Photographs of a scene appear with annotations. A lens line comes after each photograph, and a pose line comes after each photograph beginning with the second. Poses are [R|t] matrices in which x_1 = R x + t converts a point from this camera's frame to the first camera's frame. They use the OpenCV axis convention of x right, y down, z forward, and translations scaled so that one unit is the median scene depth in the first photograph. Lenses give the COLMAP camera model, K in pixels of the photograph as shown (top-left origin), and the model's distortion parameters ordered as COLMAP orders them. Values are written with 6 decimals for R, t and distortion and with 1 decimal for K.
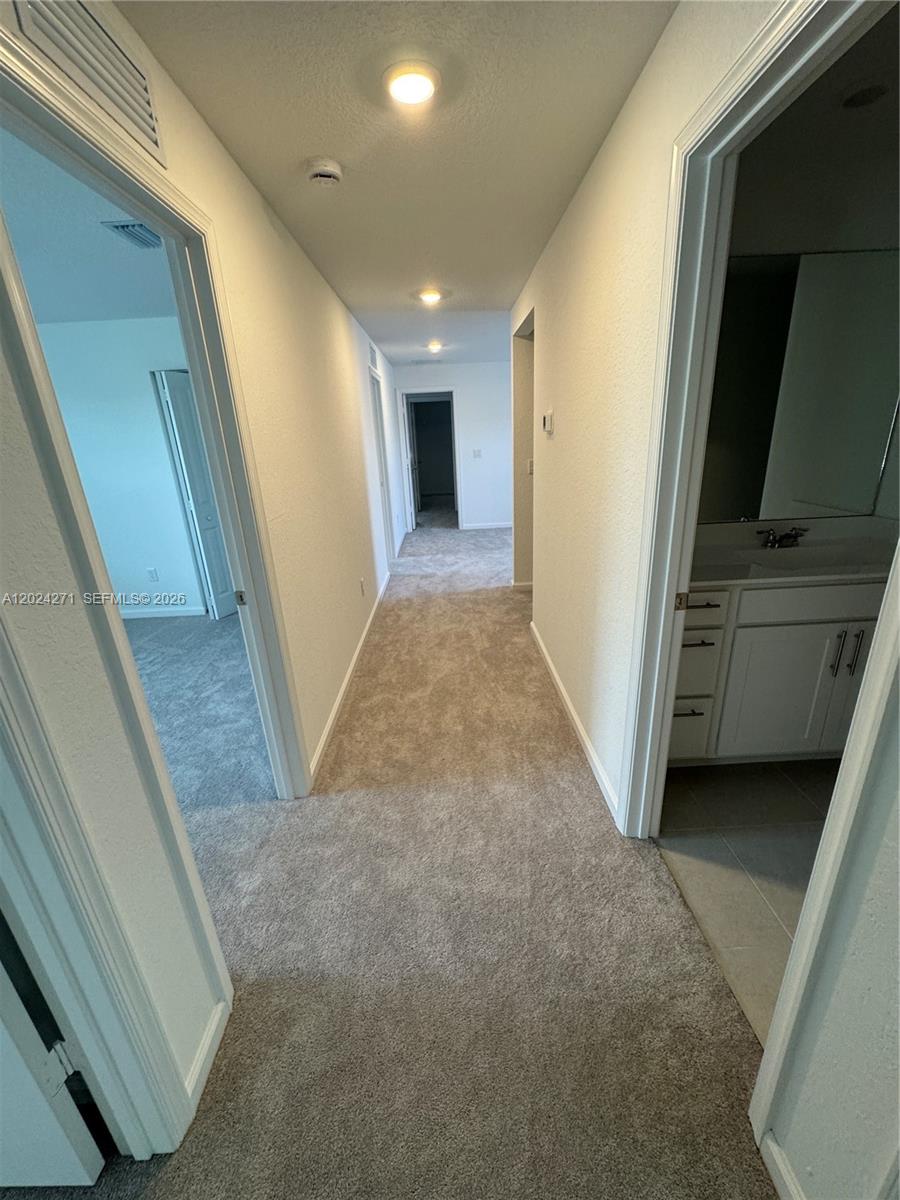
lens RADIAL K [[478.6, 0, 450.0], [0, 478.6, 600.0], [0, 0, 1]] dist [0.000301, -0.000220]
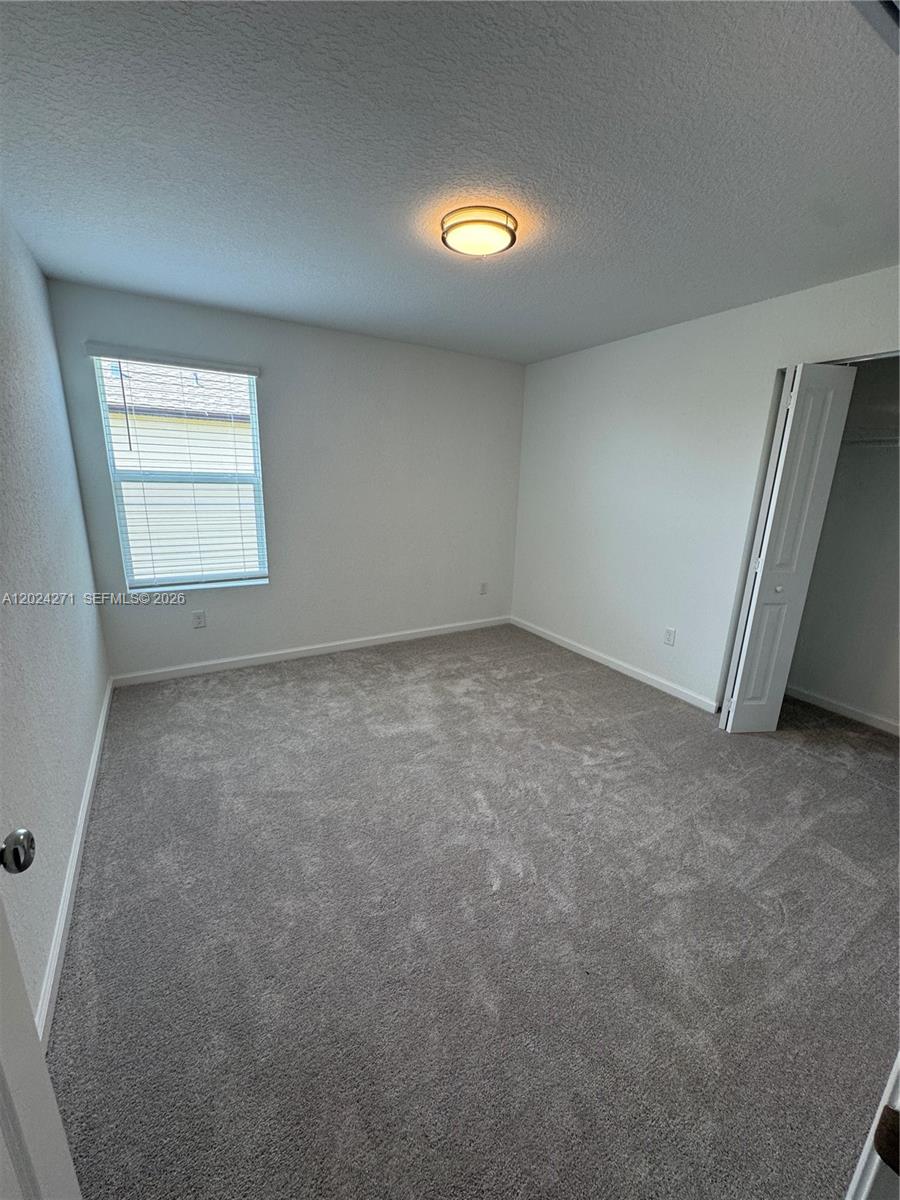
lens RADIAL K [[478.6, 0, 450.0], [0, 478.6, 600.0], [0, 0, 1]] dist [0.000301, -0.000220]
pose [[0.495363, 0.283325, -0.821184, -0.198990], [-0.331074, 0.935545, 0.123068, -0.094434], [0.803122, 0.210909, 0.557236, 0.301638]]
